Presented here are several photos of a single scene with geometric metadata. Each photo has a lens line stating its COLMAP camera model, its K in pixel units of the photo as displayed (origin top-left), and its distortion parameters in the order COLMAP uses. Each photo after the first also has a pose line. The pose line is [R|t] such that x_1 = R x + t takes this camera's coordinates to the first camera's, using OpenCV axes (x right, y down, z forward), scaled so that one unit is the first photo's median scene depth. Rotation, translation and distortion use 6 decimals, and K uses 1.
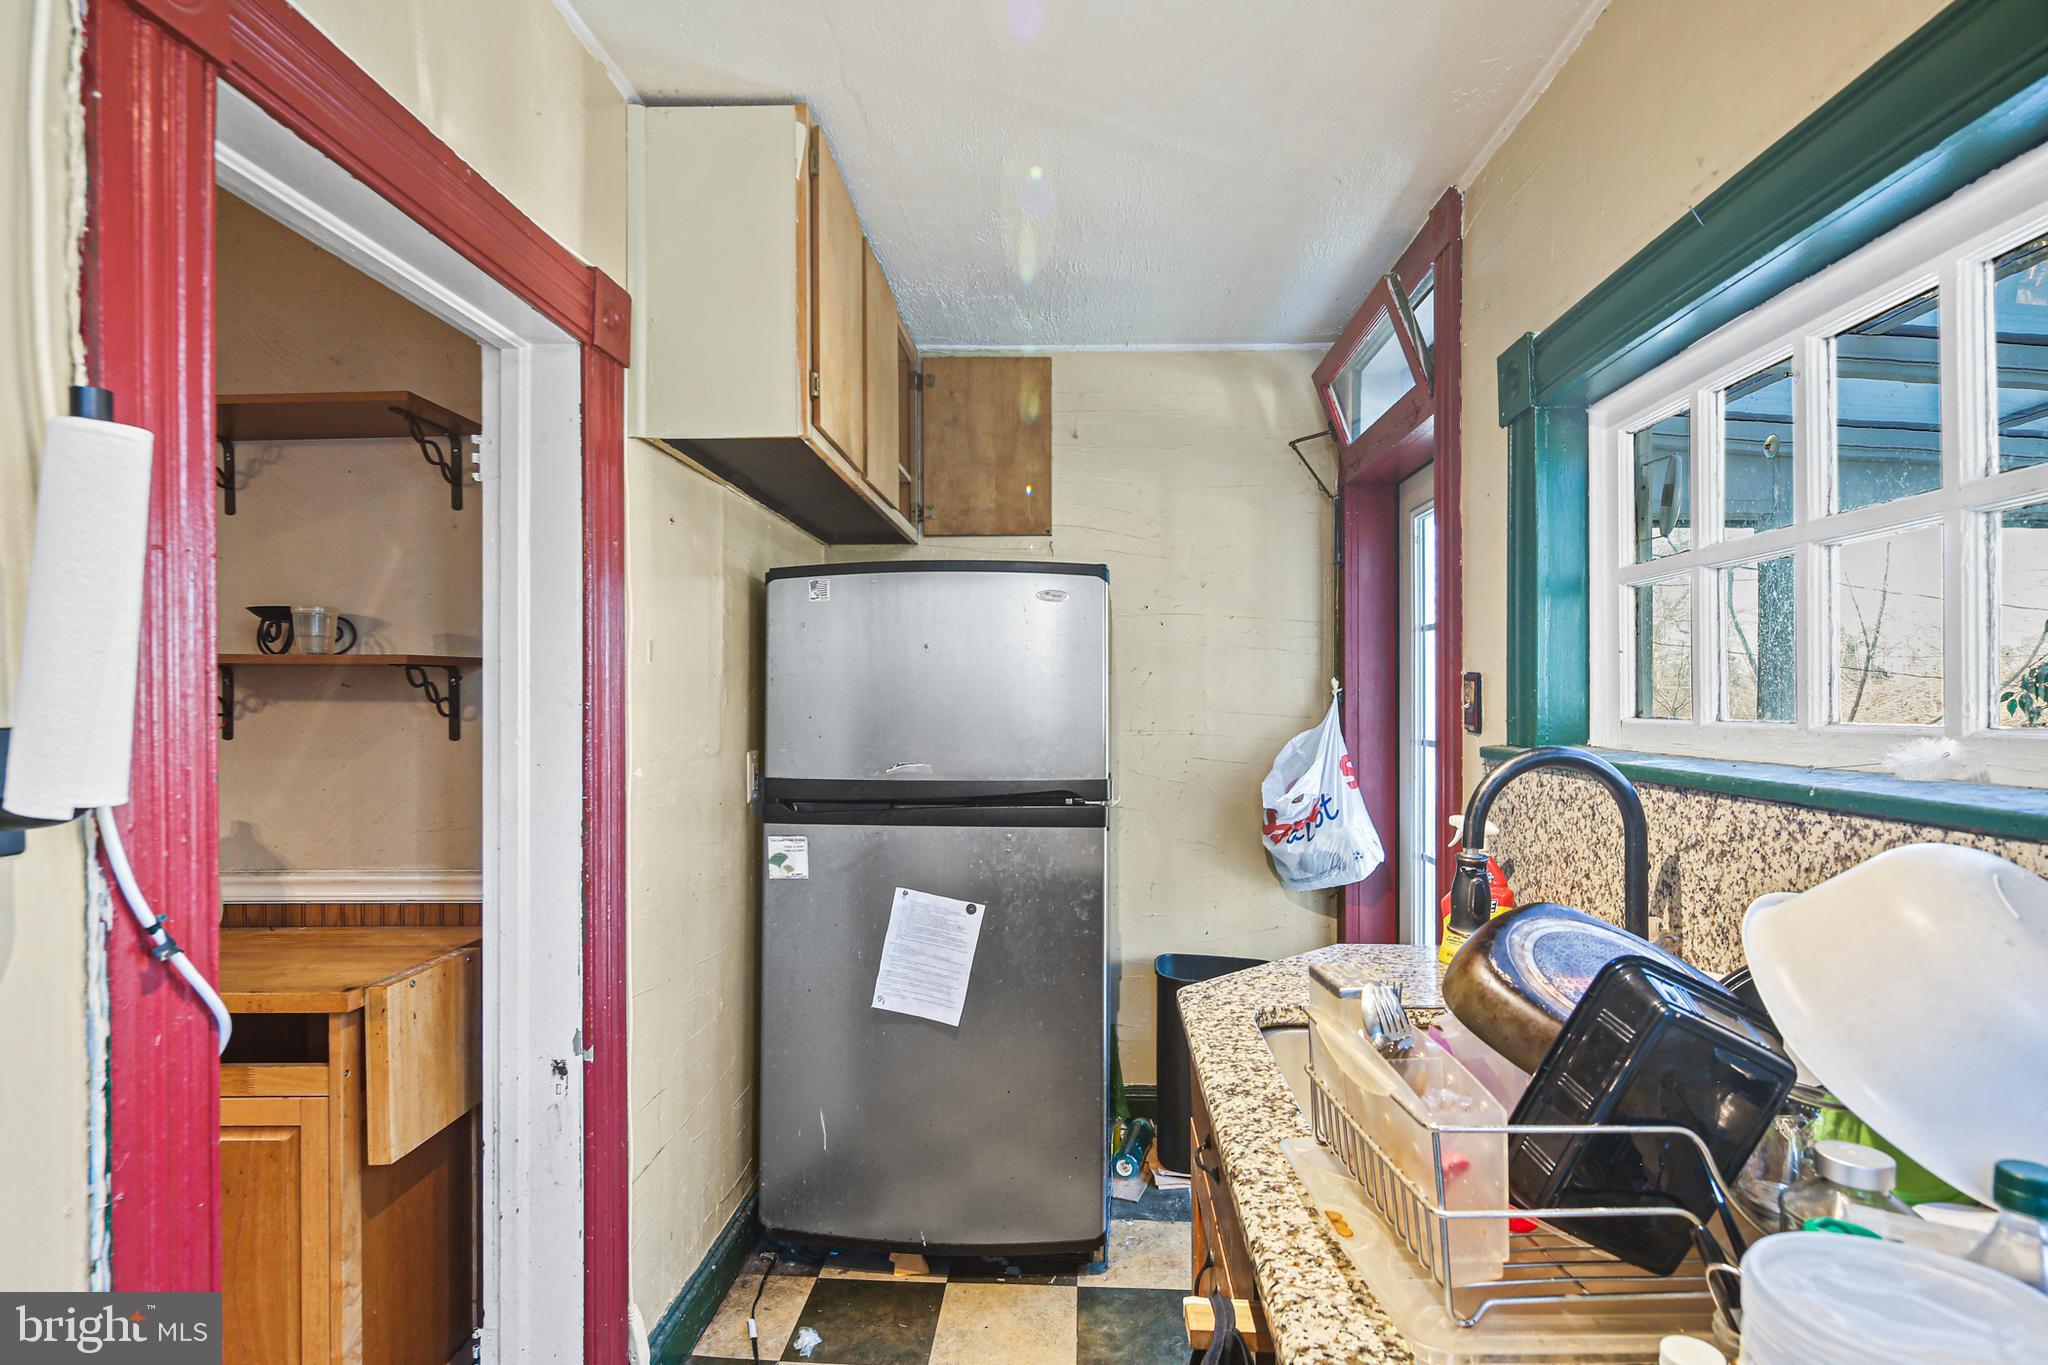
lens RADIAL K [[1017.4, 0, 1024.8], [0, 1017.4, 681.8], [0, 0, 1]] dist [-0.000087, -0.000459]
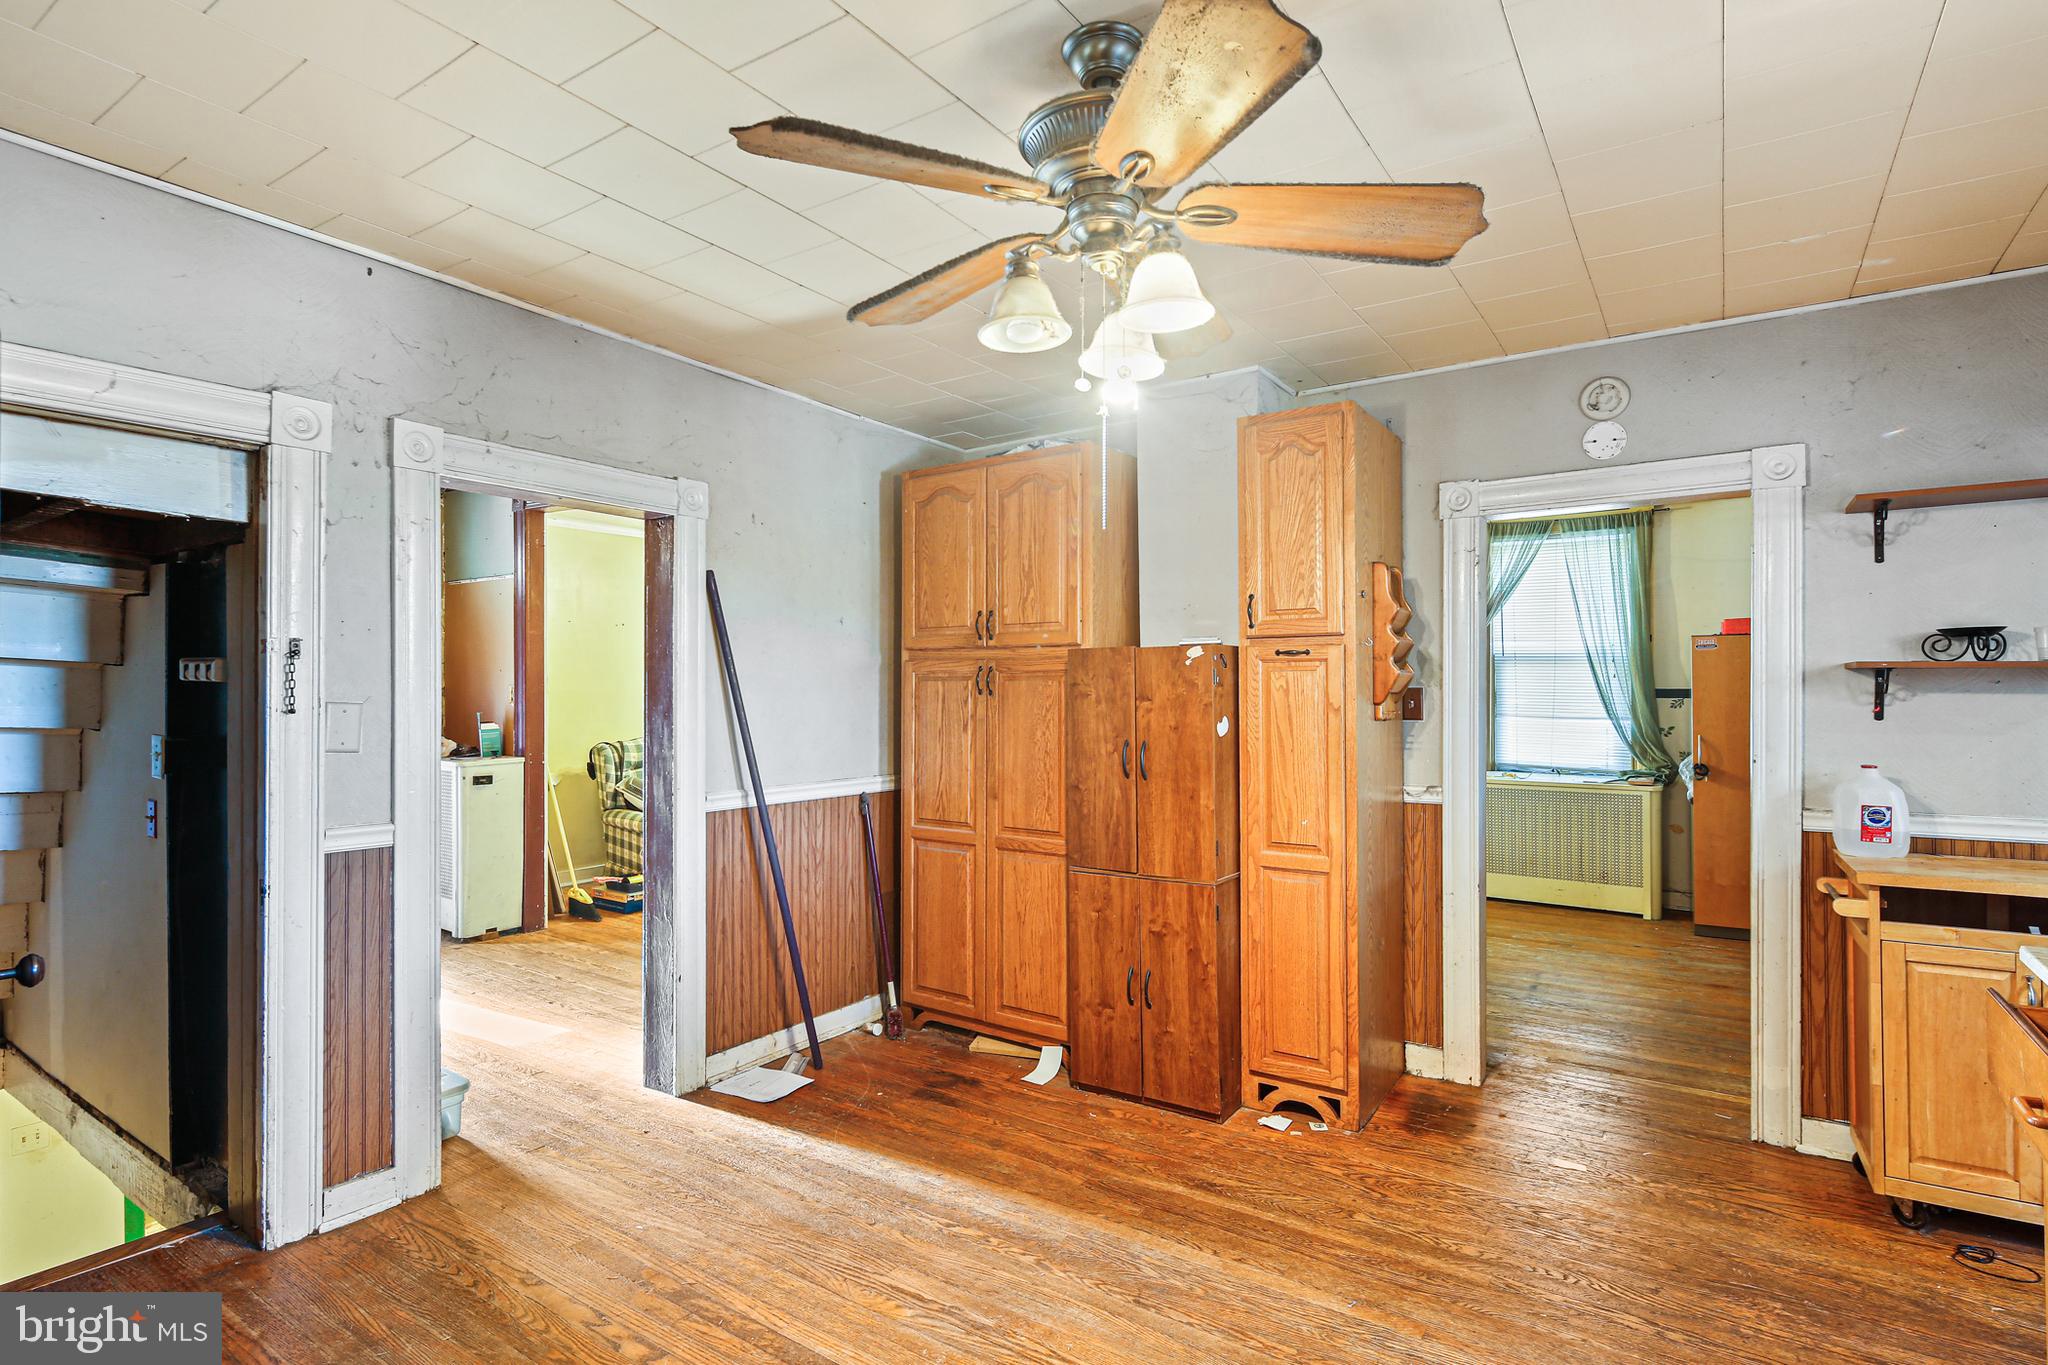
lens RADIAL K [[1017.4, 0, 1026.9], [0, 1017.4, 689.8], [0, 0, 1]] dist [-0.000087, -0.000459]
pose [[0.828900, -0.004253, -0.559381, -0.977885], [0.002203, 0.999988, -0.004338, 0.017786], [0.559393, 0.002364, 0.828899, -0.861629]]
